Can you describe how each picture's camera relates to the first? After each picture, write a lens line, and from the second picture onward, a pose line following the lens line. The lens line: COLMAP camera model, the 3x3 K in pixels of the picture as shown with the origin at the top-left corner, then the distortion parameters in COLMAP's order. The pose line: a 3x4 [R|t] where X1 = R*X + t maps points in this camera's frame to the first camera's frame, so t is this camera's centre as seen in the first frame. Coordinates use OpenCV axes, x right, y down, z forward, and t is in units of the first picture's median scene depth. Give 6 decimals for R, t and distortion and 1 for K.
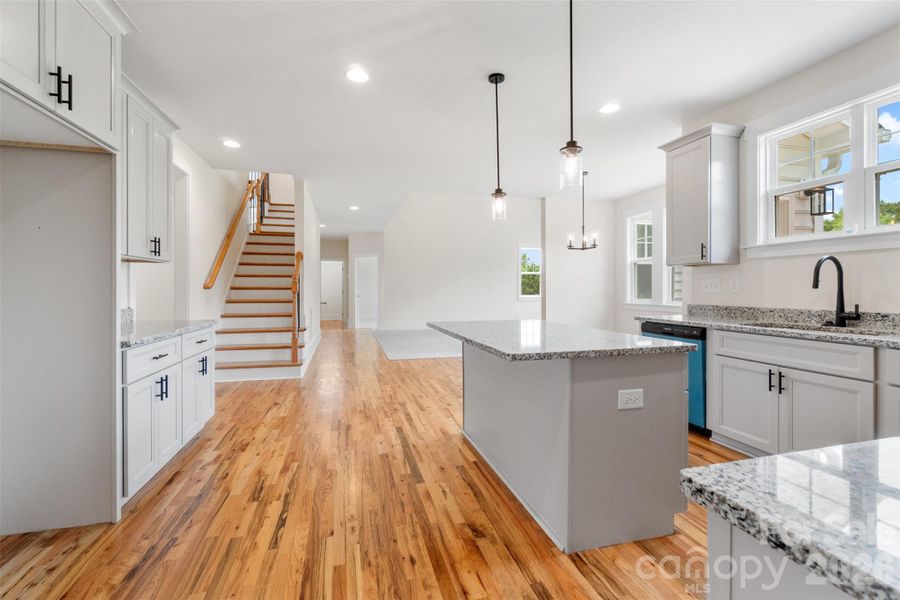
lens RADIAL K [[397.7, 0, 446.6], [0, 397.7, 291.4], [0, 0, 1]] dist [-0.000014, 0.000035]
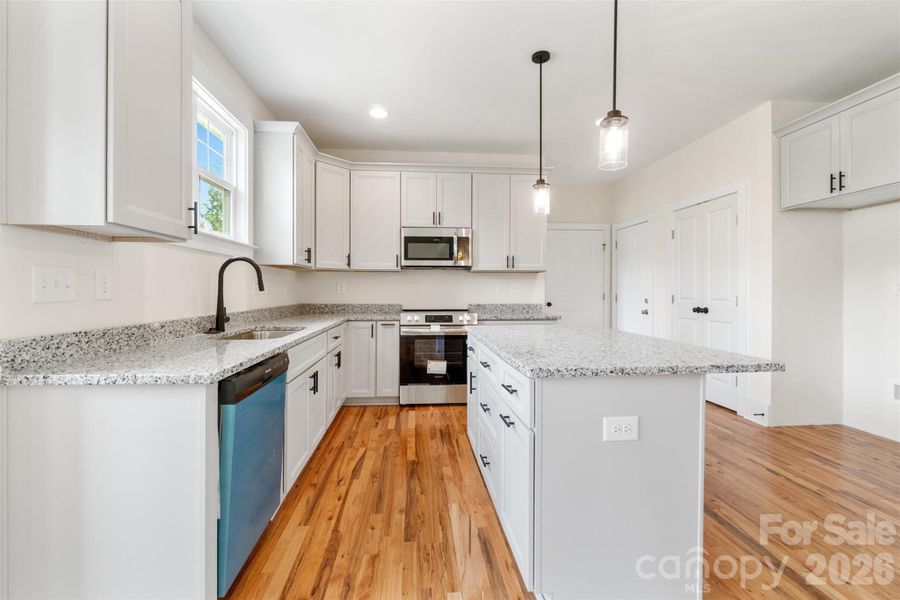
lens RADIAL K [[397.7, 0, 446.6], [0, 397.7, 291.4], [0, 0, 1]] dist [-0.000014, 0.000035]
pose [[-0.985053, 0.000042, 0.172250, 0.303195], [0.001114, 0.999981, 0.006127, -0.011121], [-0.172246, 0.006227, -0.985034, 1.812949]]
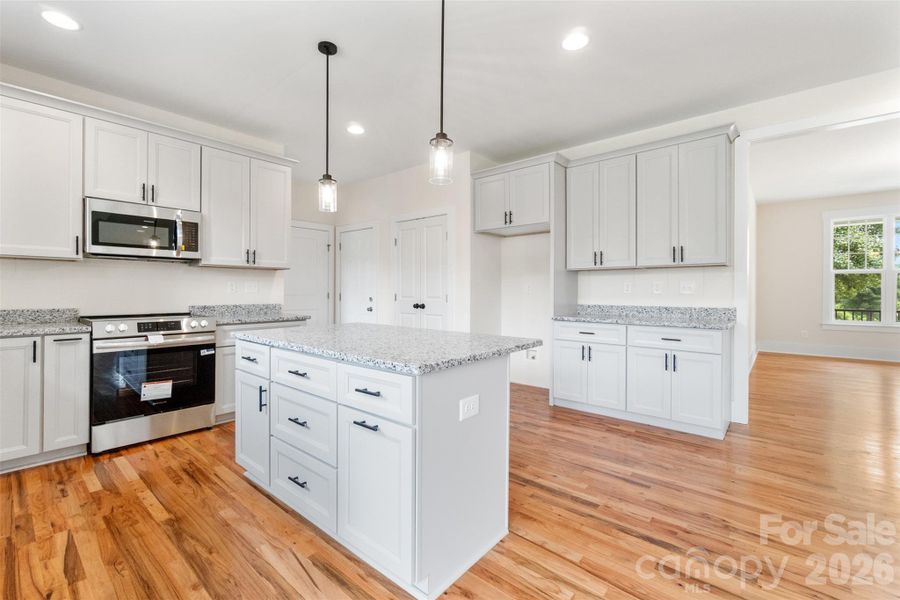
lens RADIAL K [[392.4, 0, 452.9], [0, 392.4, 290.2], [0, 0, 1]] dist [-0.001363, -0.000155]
pose [[-0.820578, -0.002595, -0.571528, 0.541161], [-0.005761, 0.999976, 0.003732, -0.010817], [0.571505, 0.006355, -0.820574, 1.742580]]
